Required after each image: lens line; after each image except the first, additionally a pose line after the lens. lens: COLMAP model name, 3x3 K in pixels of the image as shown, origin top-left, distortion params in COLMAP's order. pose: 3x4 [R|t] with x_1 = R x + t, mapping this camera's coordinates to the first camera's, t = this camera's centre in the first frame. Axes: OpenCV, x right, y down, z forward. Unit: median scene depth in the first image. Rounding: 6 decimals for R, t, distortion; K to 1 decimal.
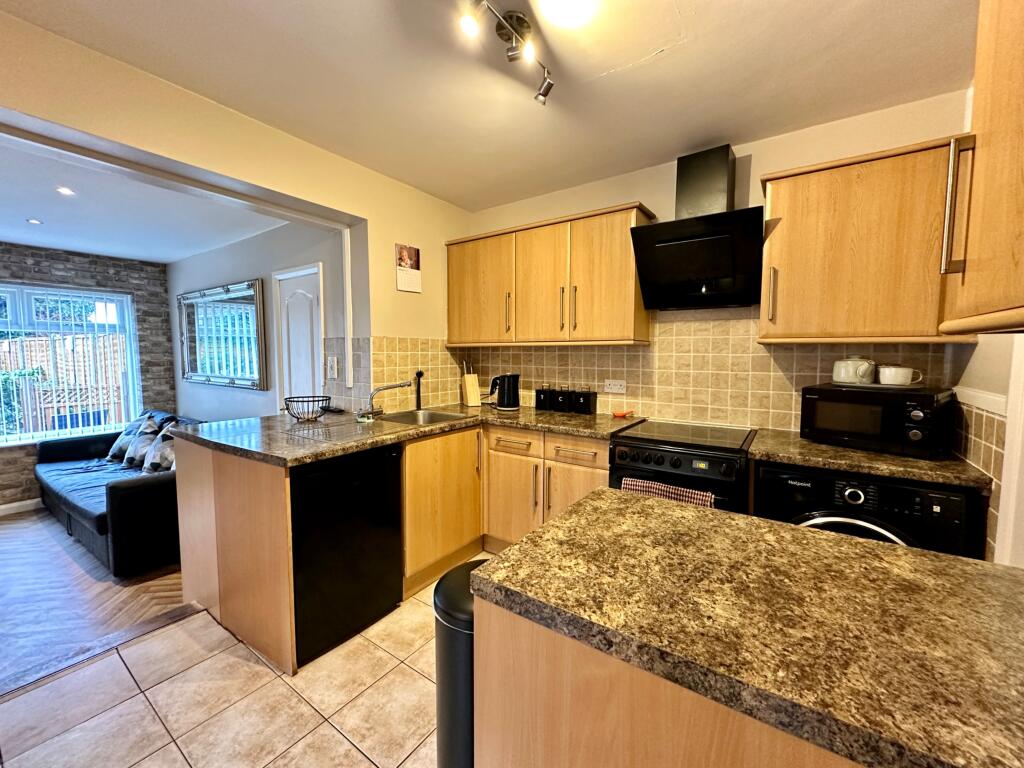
lens RADIAL K [[409.0, 0, 511.0], [0, 409.0, 382.3], [0, 0, 1]] dist [-0.001541, 0.000001]
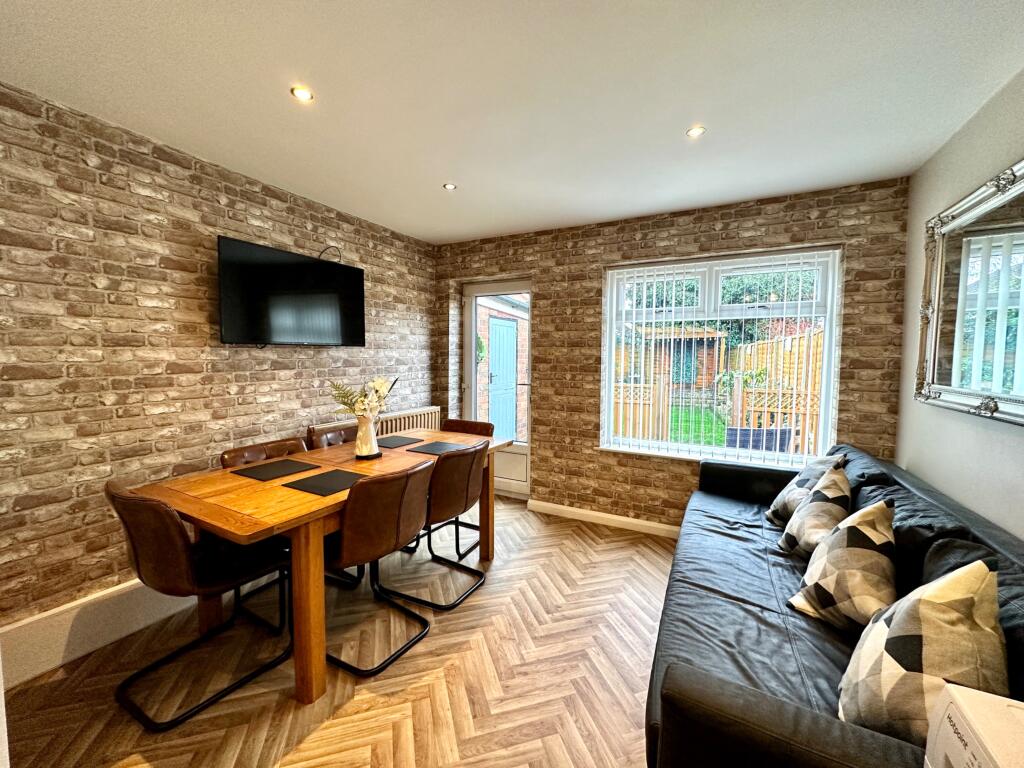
lens RADIAL K [[409.0, 0, 511.0], [0, 409.0, 382.3], [0, 0, 1]] dist [-0.001541, 0.000001]
pose [[0.116066, 0.062688, -0.991261, -0.378087], [-0.079341, 0.995402, 0.053660, -0.012430], [0.990067, 0.072420, 0.120506, 0.460676]]
